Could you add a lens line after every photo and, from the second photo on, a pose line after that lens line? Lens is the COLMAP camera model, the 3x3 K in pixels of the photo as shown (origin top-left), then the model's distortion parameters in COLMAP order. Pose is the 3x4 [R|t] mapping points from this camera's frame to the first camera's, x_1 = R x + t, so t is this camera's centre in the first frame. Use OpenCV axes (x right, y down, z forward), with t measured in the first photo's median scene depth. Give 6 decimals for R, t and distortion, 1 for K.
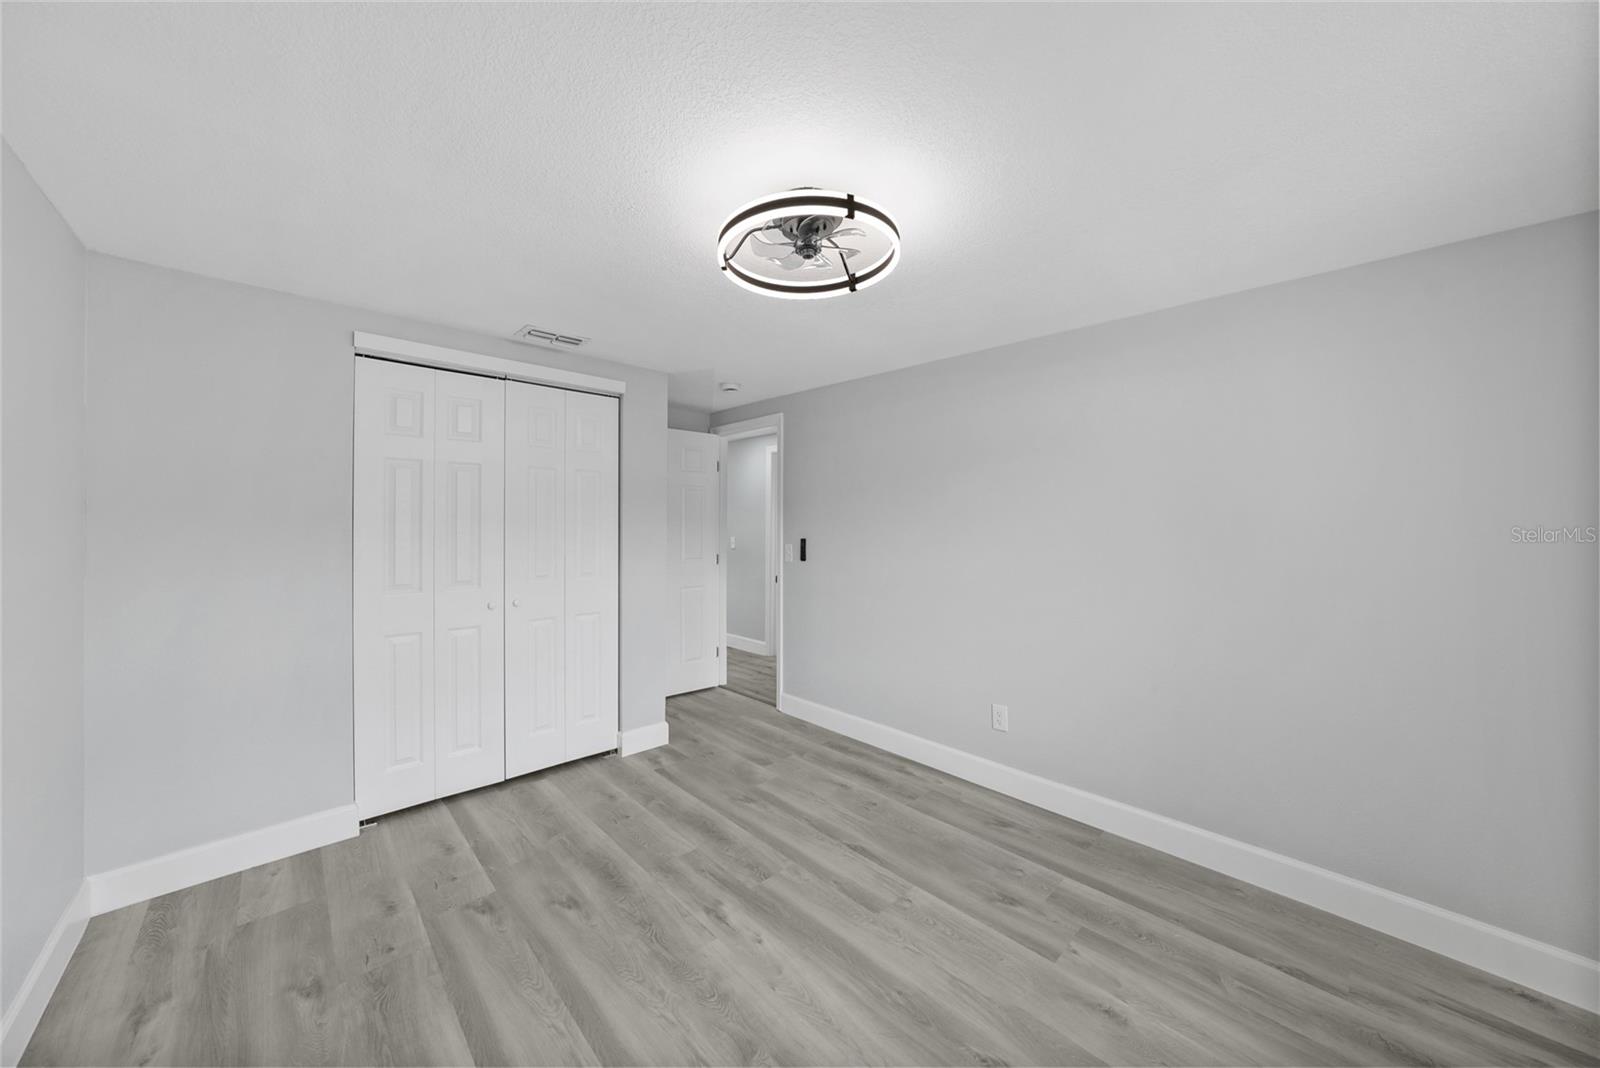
lens RADIAL K [[555.8, 0, 804.0], [0, 555.8, 527.5], [0, 0, 1]] dist [-0.028870, 0.006062]
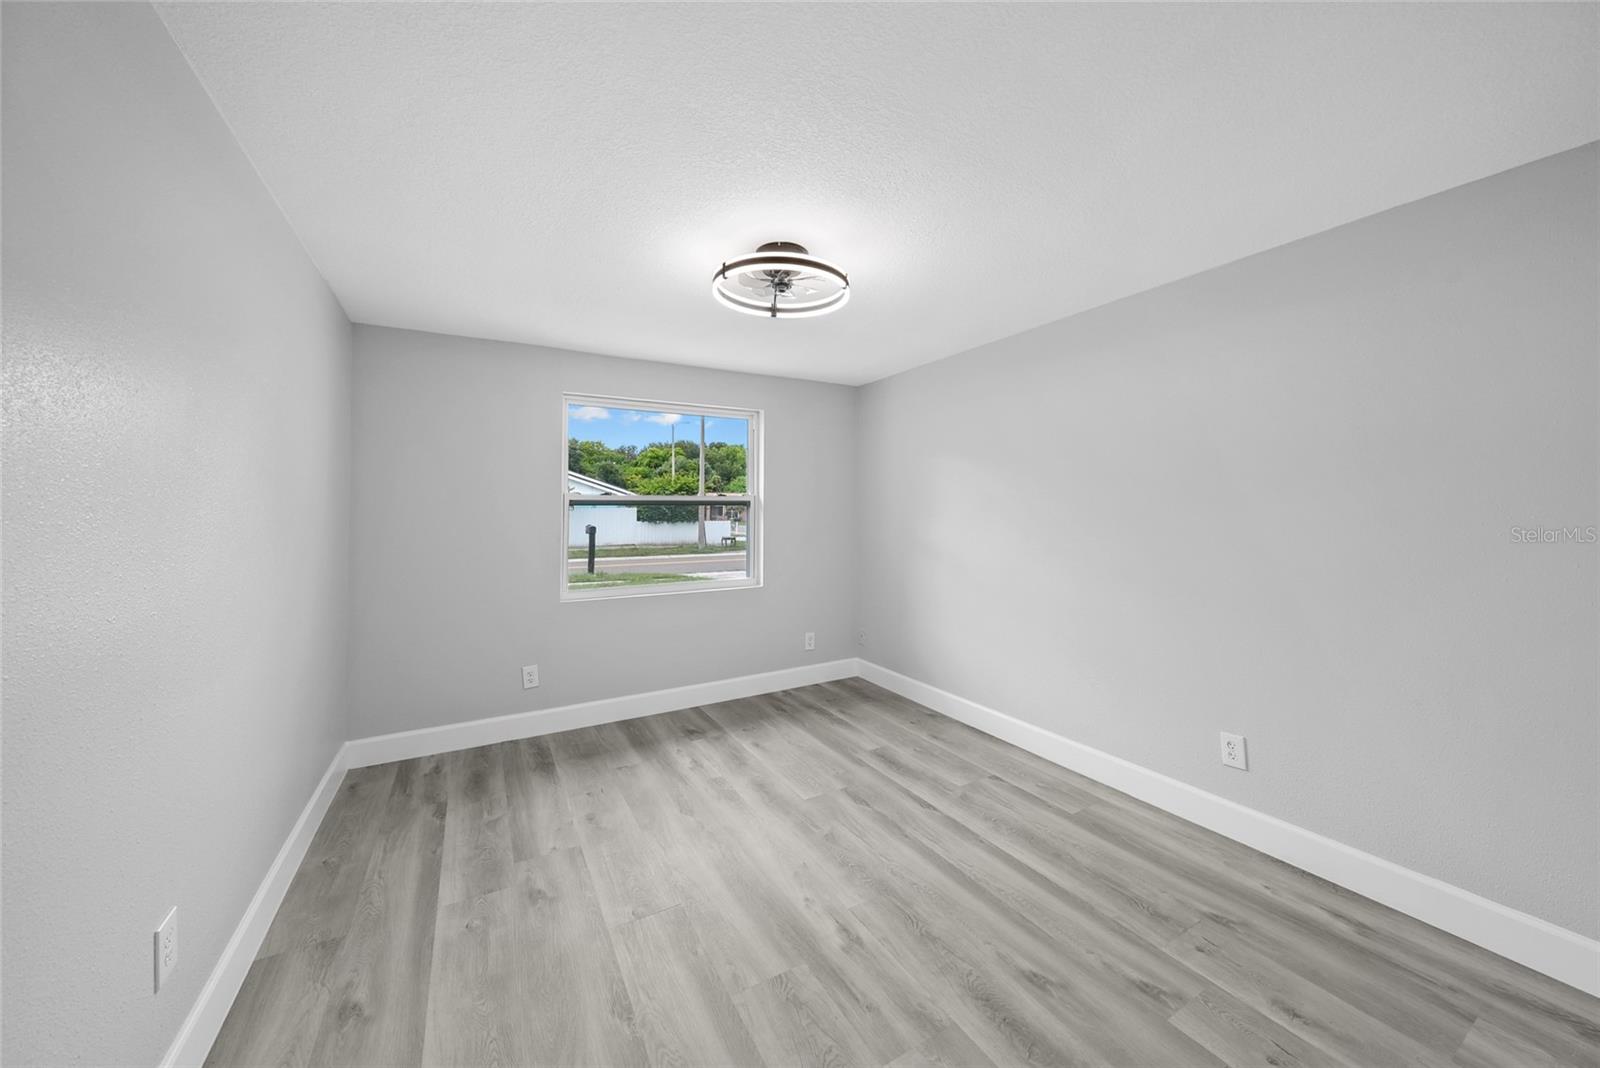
lens RADIAL K [[555.8, 0, 804.0], [0, 555.8, 527.5], [0, 0, 1]] dist [-0.028870, 0.006062]
pose [[-0.971141, -0.009309, 0.238324, -0.298621], [0.000159, 0.999213, 0.039677, 0.022794], [-0.238506, 0.038570, -0.970375, 1.878082]]
